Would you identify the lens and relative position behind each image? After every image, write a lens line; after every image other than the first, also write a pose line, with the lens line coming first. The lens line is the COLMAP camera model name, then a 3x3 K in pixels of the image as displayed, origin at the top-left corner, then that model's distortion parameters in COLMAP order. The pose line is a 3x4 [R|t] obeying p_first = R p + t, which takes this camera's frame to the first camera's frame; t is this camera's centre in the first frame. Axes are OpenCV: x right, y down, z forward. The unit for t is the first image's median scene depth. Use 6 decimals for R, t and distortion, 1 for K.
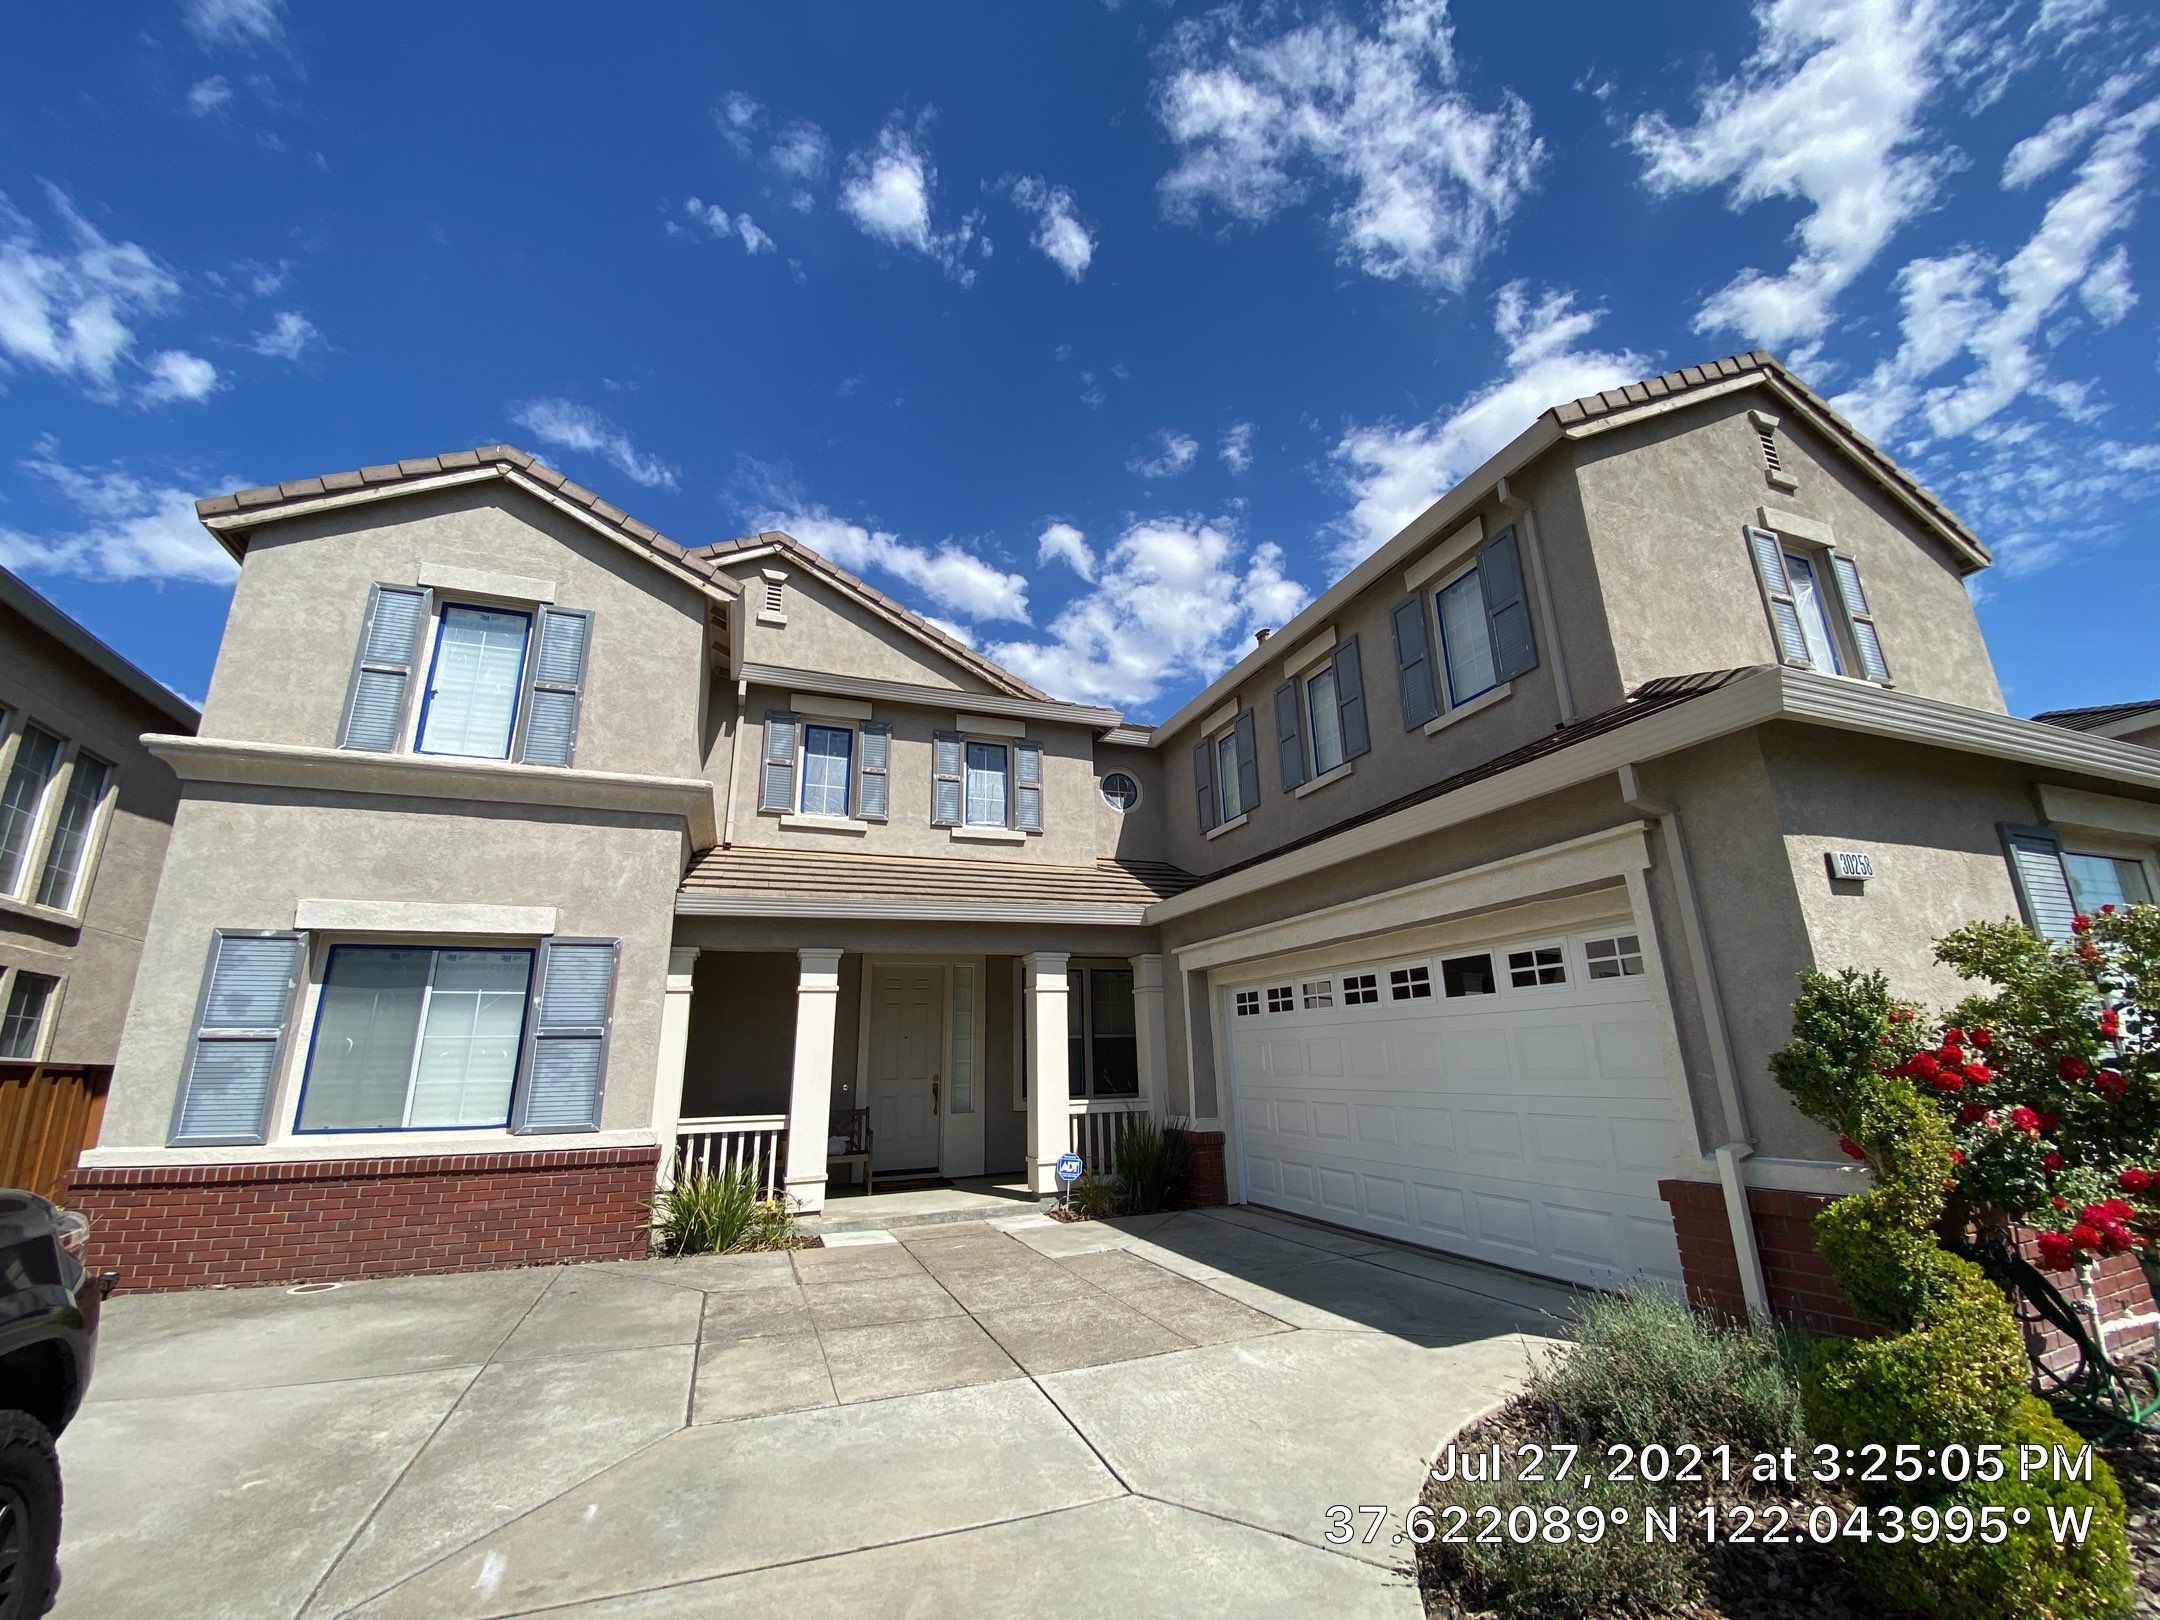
lens RADIAL K [[872.3, 0, 1076.4], [0, 872.3, 816.0], [0, 0, 1]] dist [0.014421, -0.017889]
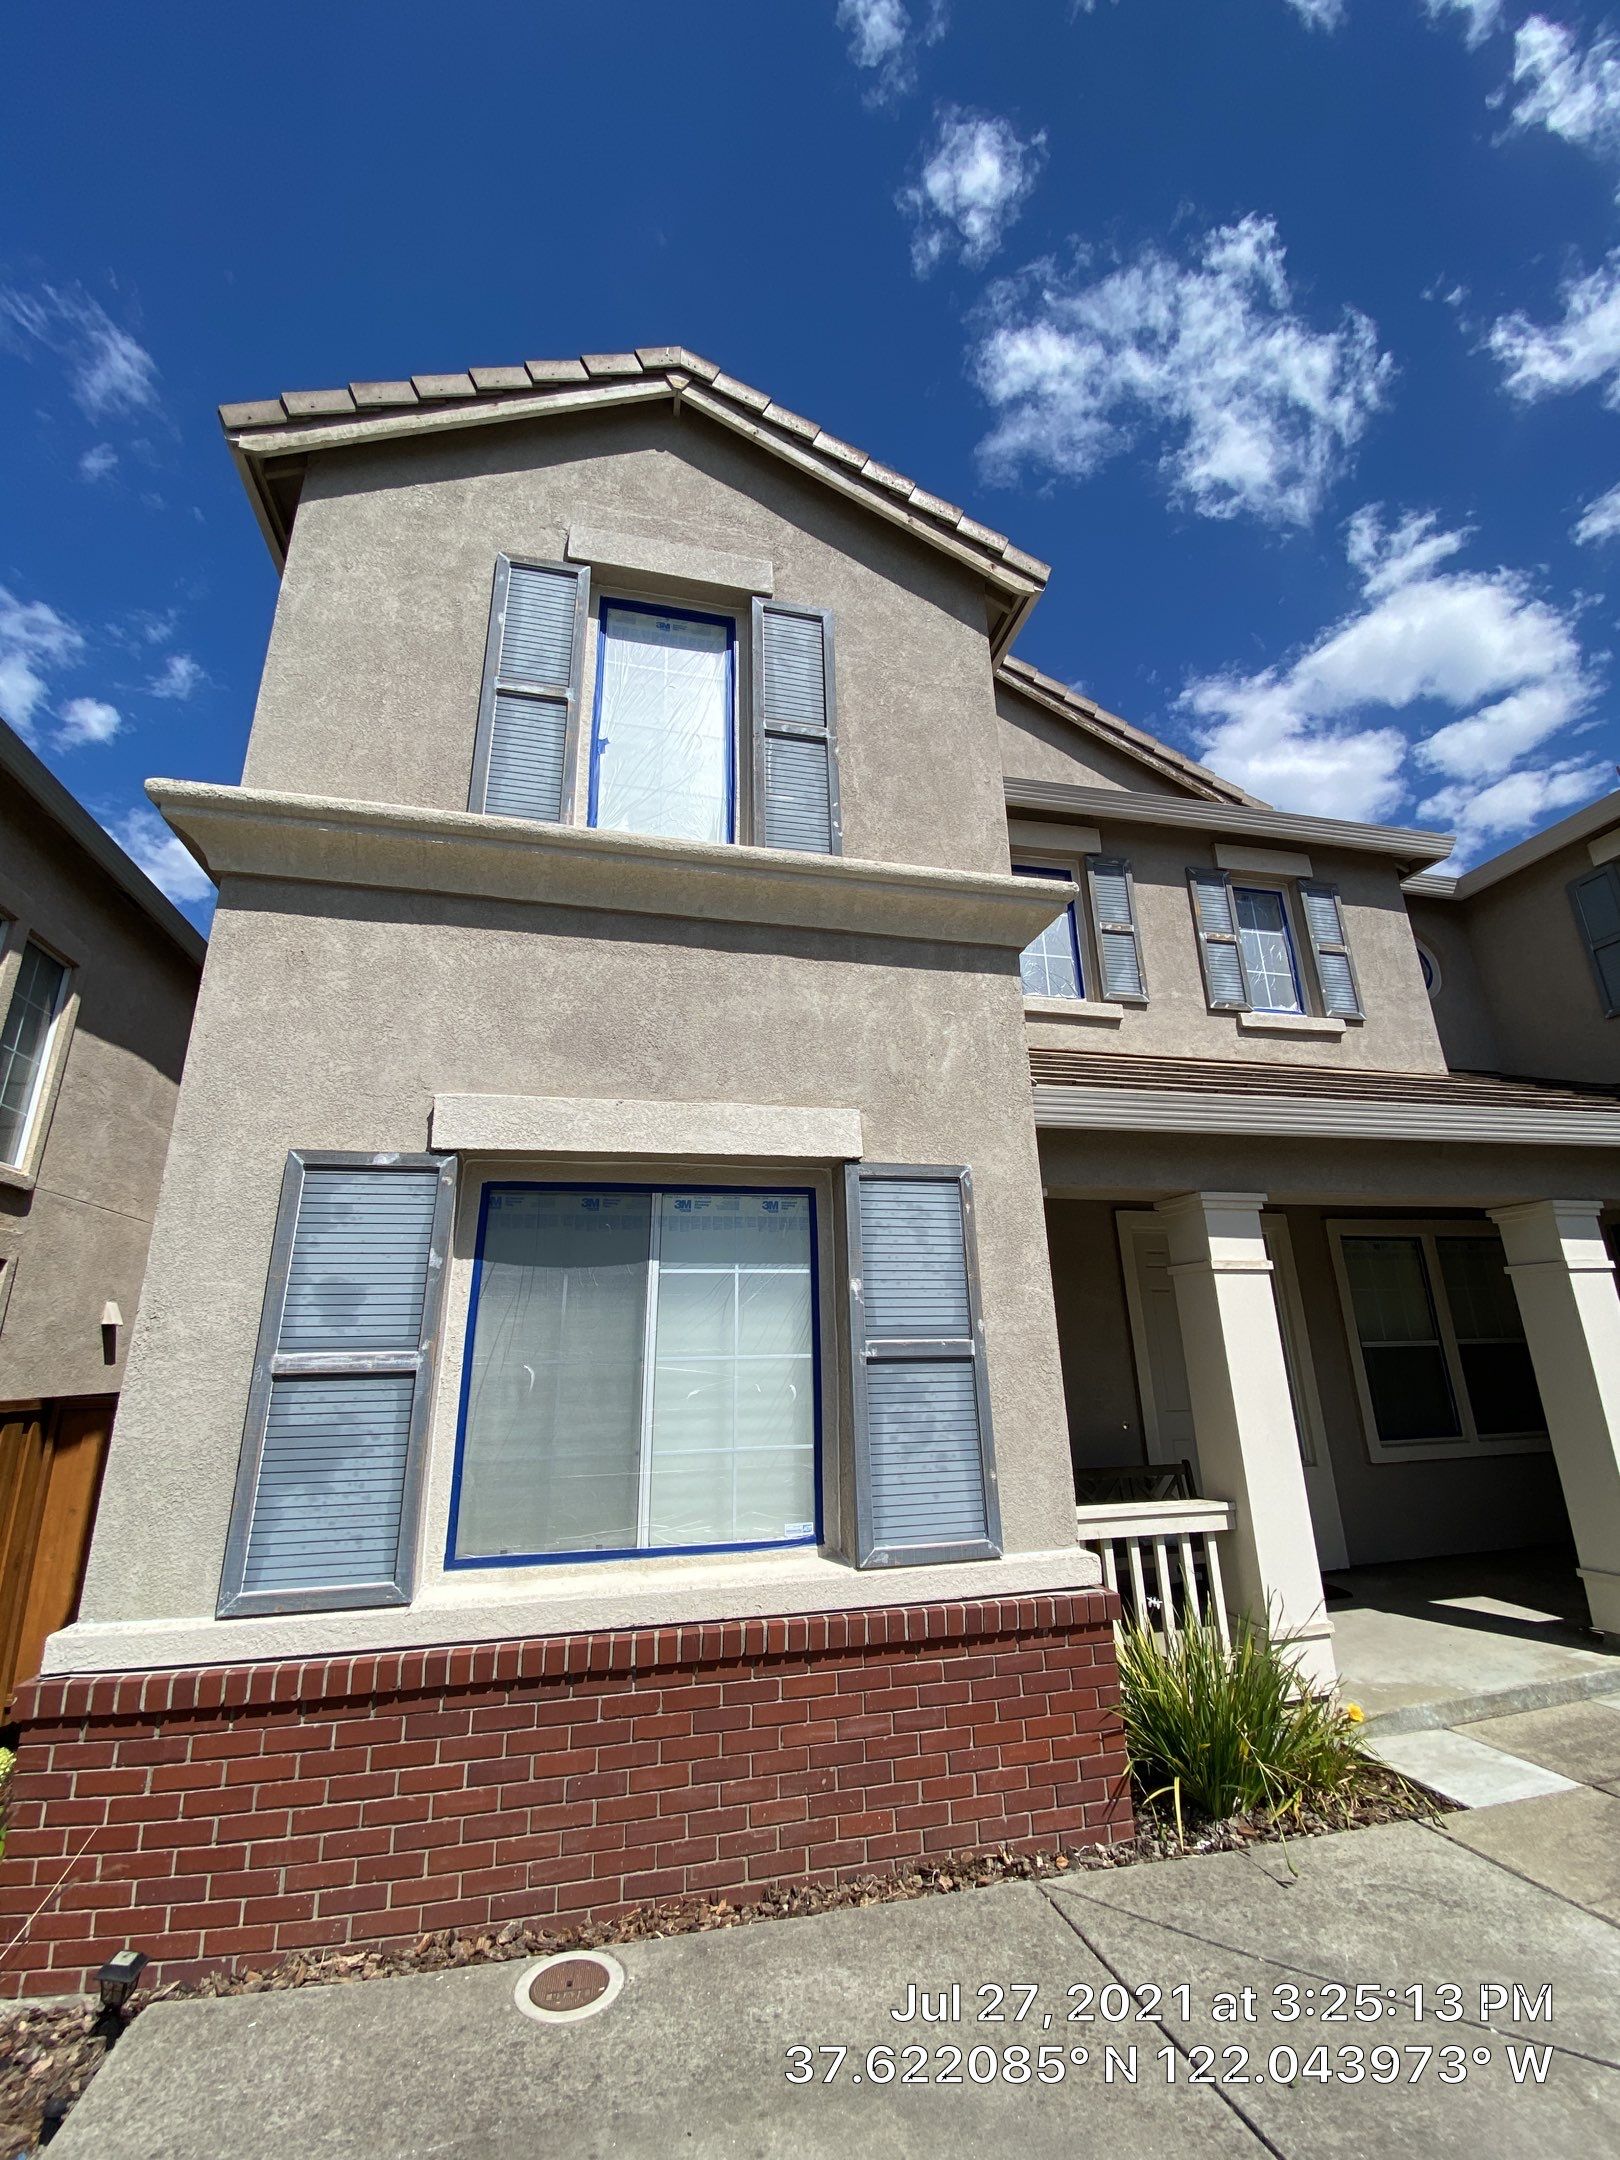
lens RADIAL K [[876.7, 0, 804.7], [0, 876.7, 1075.0], [0, 0, 1]] dist [0.022545, -0.021353]
pose [[0.991562, -0.033699, -0.125177, -0.519715], [0.031057, 0.999253, -0.022999, 0.087869], [0.125859, 0.018917, 0.991868, 0.437076]]
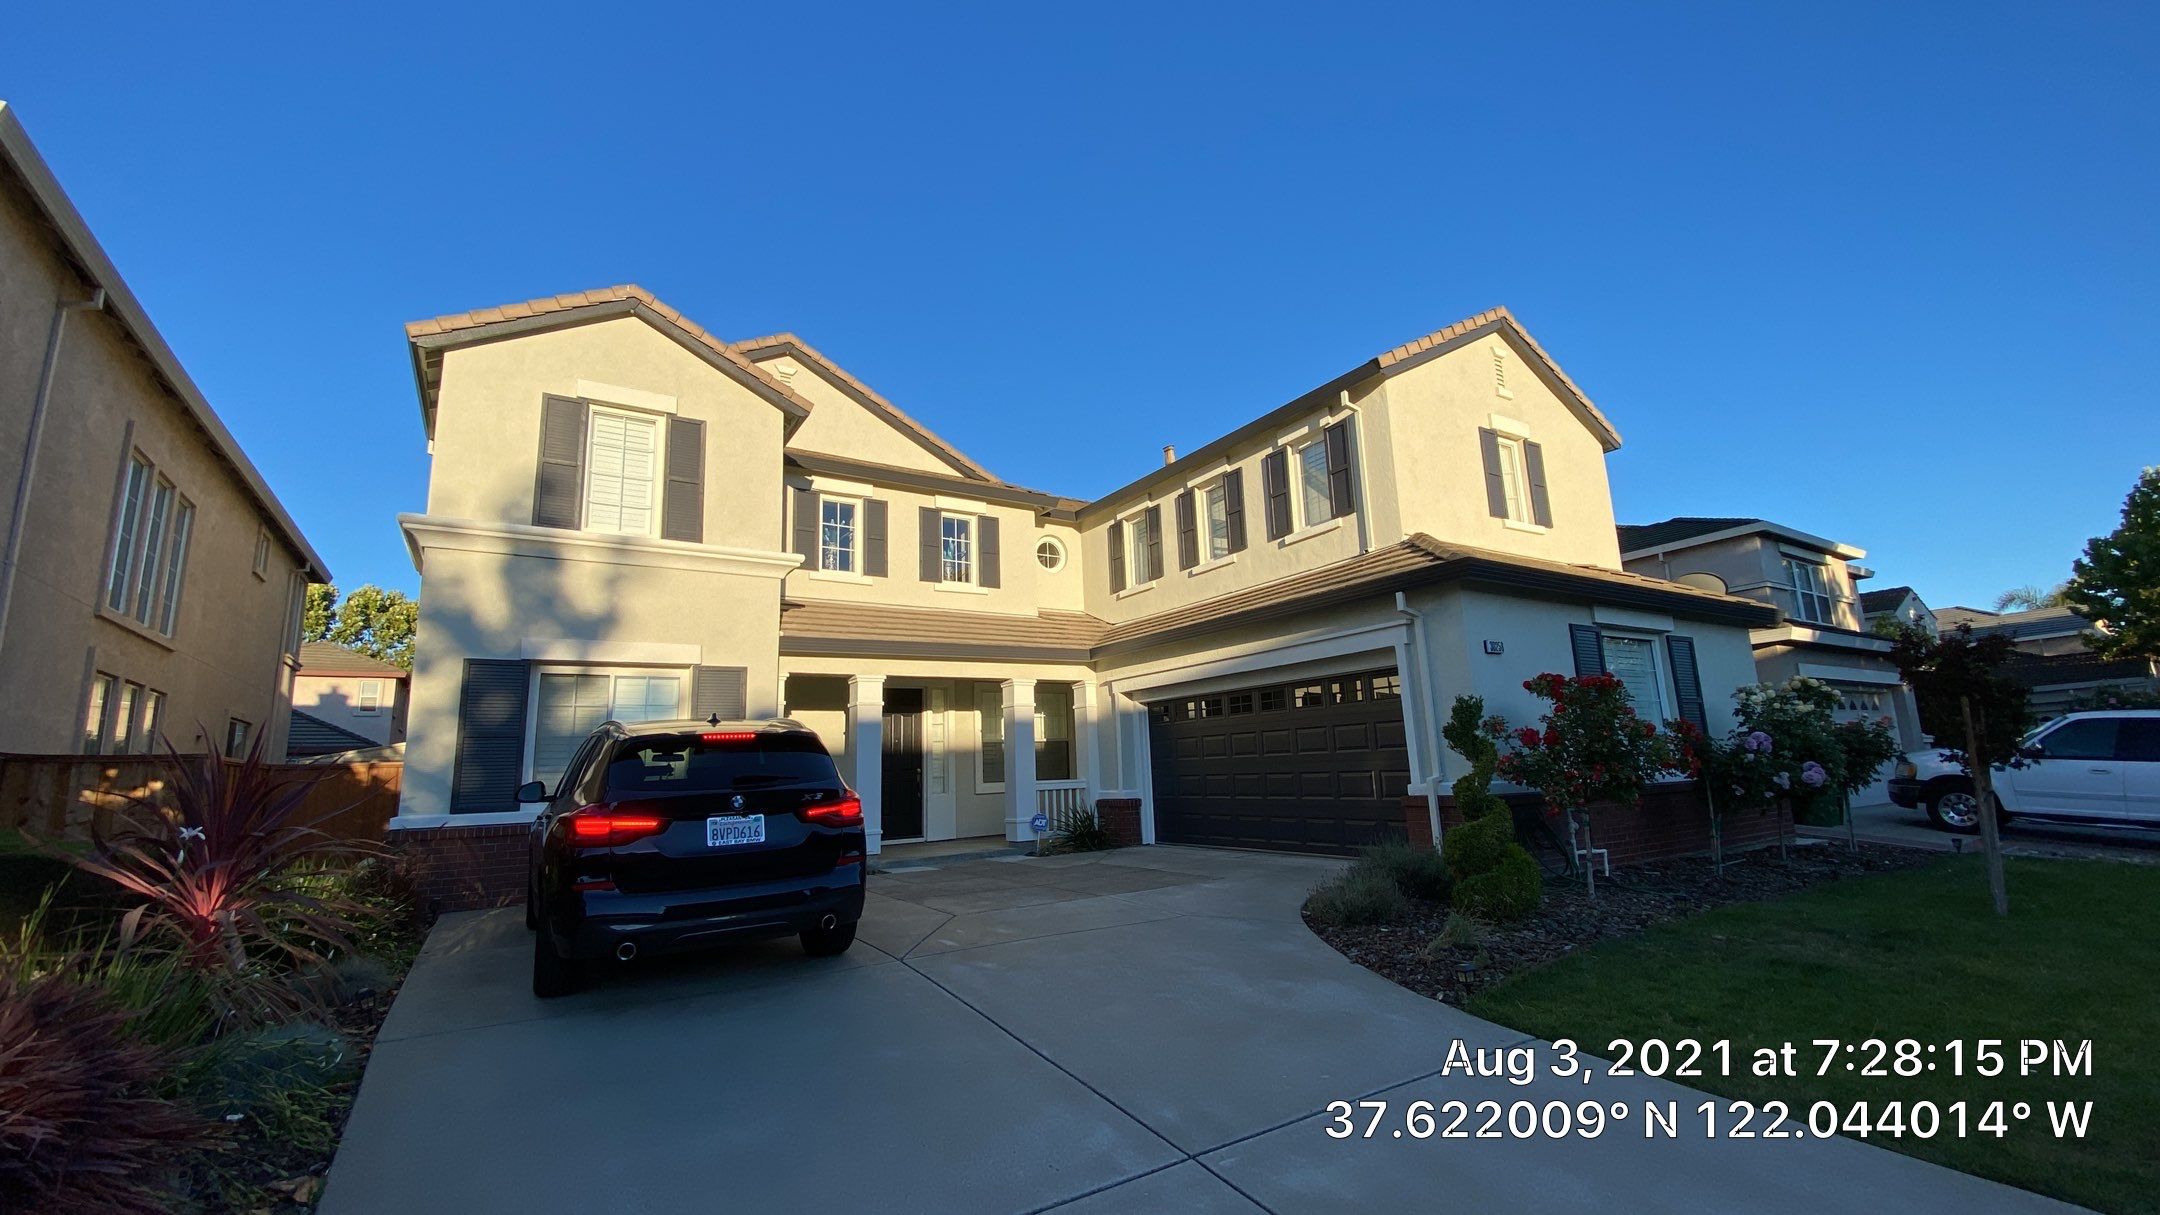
lens RADIAL K [[869.0, 0, 1076.4], [0, 869.0, 617.0], [0, 0, 1]] dist [0.017310, -0.017695]
pose [[0.978195, 0.024427, 0.206246, -0.276278], [-0.042941, 0.995389, 0.085771, -0.077500], [-0.203200, -0.092758, 0.974734, -0.432858]]
